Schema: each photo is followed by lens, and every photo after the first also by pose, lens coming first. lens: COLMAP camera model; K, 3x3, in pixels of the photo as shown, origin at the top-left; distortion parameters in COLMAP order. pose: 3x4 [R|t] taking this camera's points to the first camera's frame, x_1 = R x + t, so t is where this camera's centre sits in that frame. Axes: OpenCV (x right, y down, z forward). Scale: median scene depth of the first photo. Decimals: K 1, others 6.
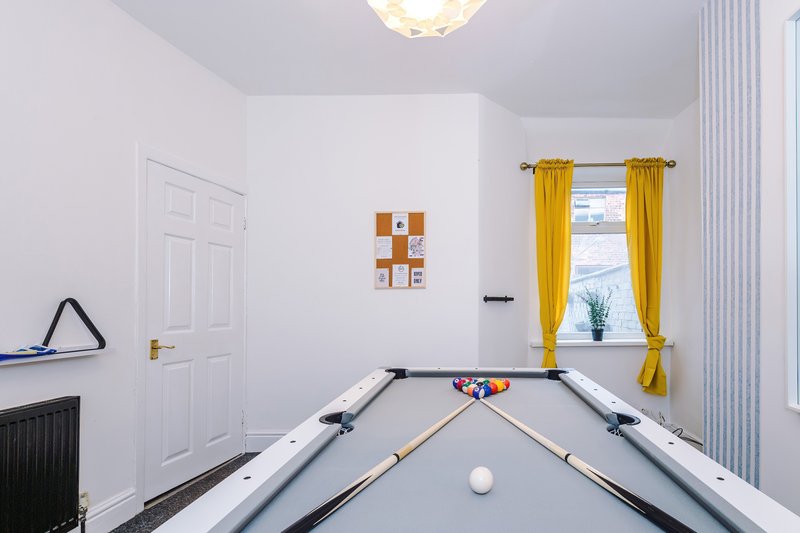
lens RADIAL K [[398.5, 0, 511.7], [0, 398.5, 297.7], [0, 0, 1]] dist [0.000634, 0.000013]
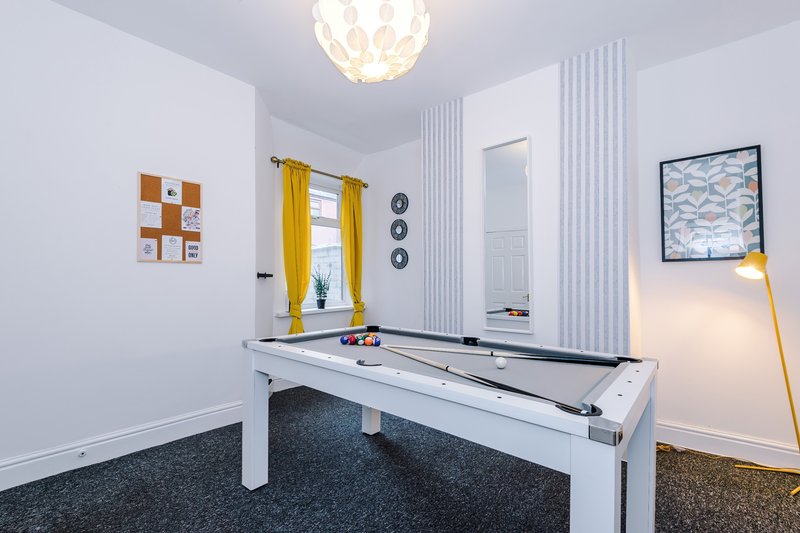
lens RADIAL K [[355.7, 0, 414.6], [0, 355.7, 271.5], [0, 0, 1]] dist [-0.000841, -0.000122]
pose [[0.605379, 0.023614, 0.795587, -0.587026], [-0.016274, 0.999718, -0.017290, 0.003061], [-0.795771, -0.002480, 0.605593, 0.064654]]
